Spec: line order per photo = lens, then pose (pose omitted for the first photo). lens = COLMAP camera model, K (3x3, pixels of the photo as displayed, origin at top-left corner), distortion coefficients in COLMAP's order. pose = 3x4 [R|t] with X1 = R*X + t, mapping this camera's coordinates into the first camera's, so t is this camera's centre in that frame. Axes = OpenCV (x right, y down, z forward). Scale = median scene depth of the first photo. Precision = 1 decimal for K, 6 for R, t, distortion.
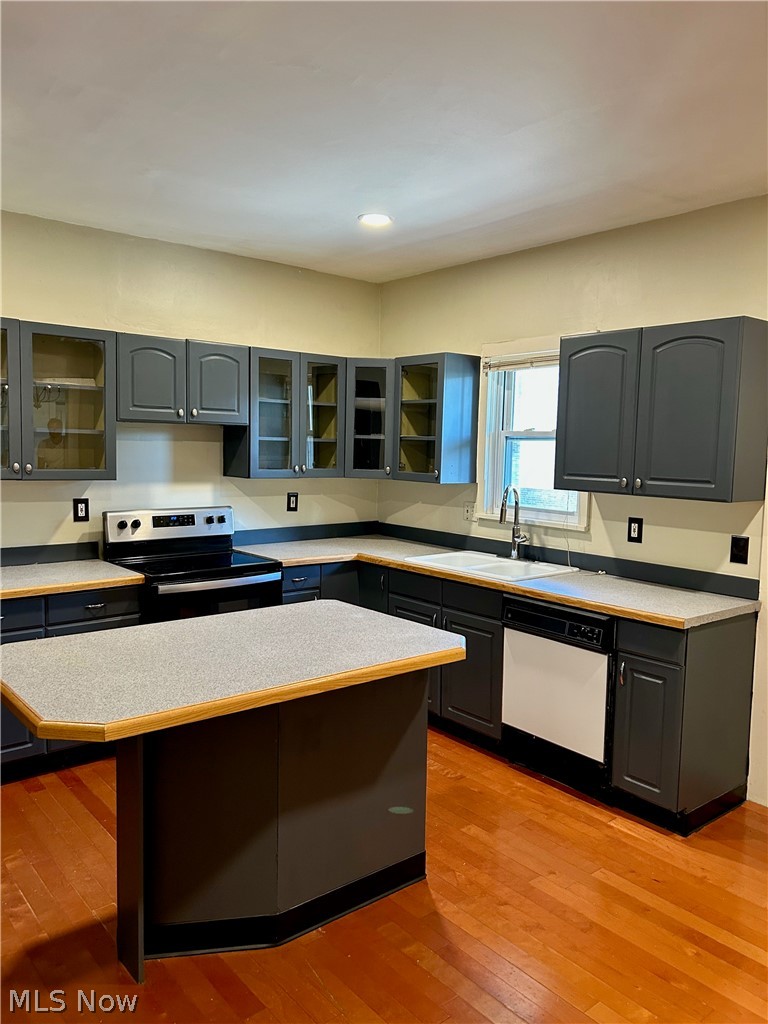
lens RADIAL K [[776.8, 0, 391.9], [0, 776.8, 508.5], [0, 0, 1]] dist [0.071425, -0.087636]
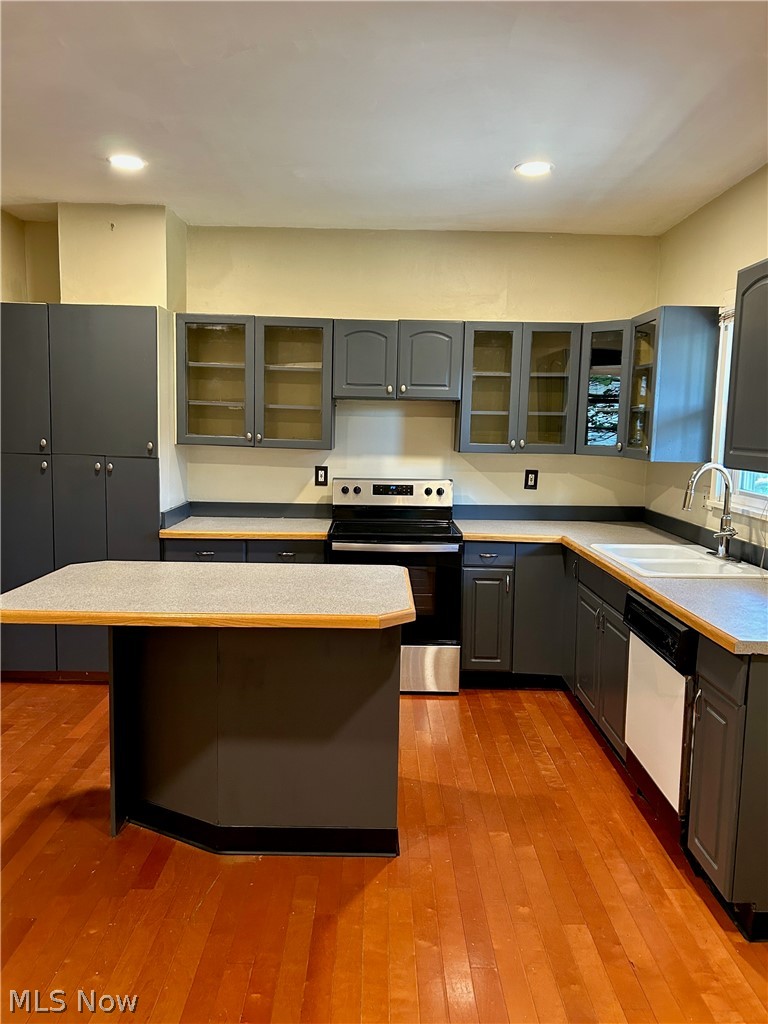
lens RADIAL K [[773.5, 0, 380.3], [0, 773.5, 511.5], [0, 0, 1]] dist [0.064868, -0.085227]
pose [[0.768429, 0.064377, -0.636689, 0.404375], [-0.057018, 0.997858, 0.032080, 0.012717], [0.637390, 0.011651, 0.770453, 0.164398]]
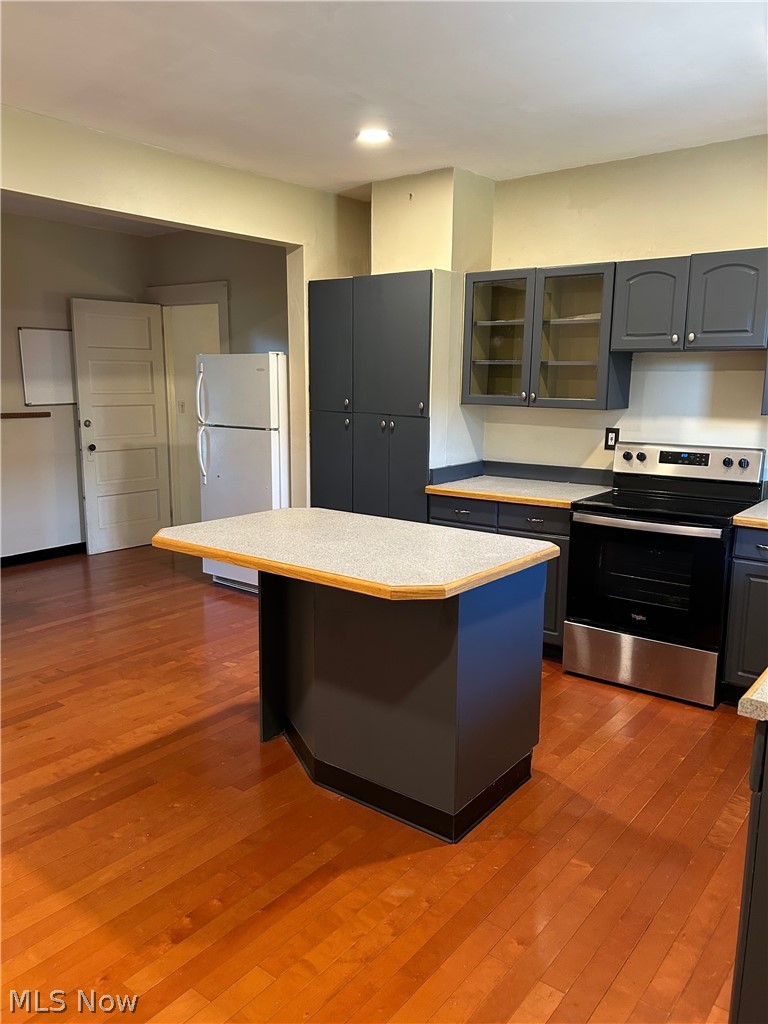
lens RADIAL K [[773.5, 0, 380.3], [0, 773.5, 511.5], [0, 0, 1]] dist [0.064868, -0.085227]
pose [[0.206233, 0.149742, -0.966977, 0.560122], [-0.083029, 0.987335, 0.135186, -0.017291], [0.974974, 0.052407, 0.216054, 0.467019]]
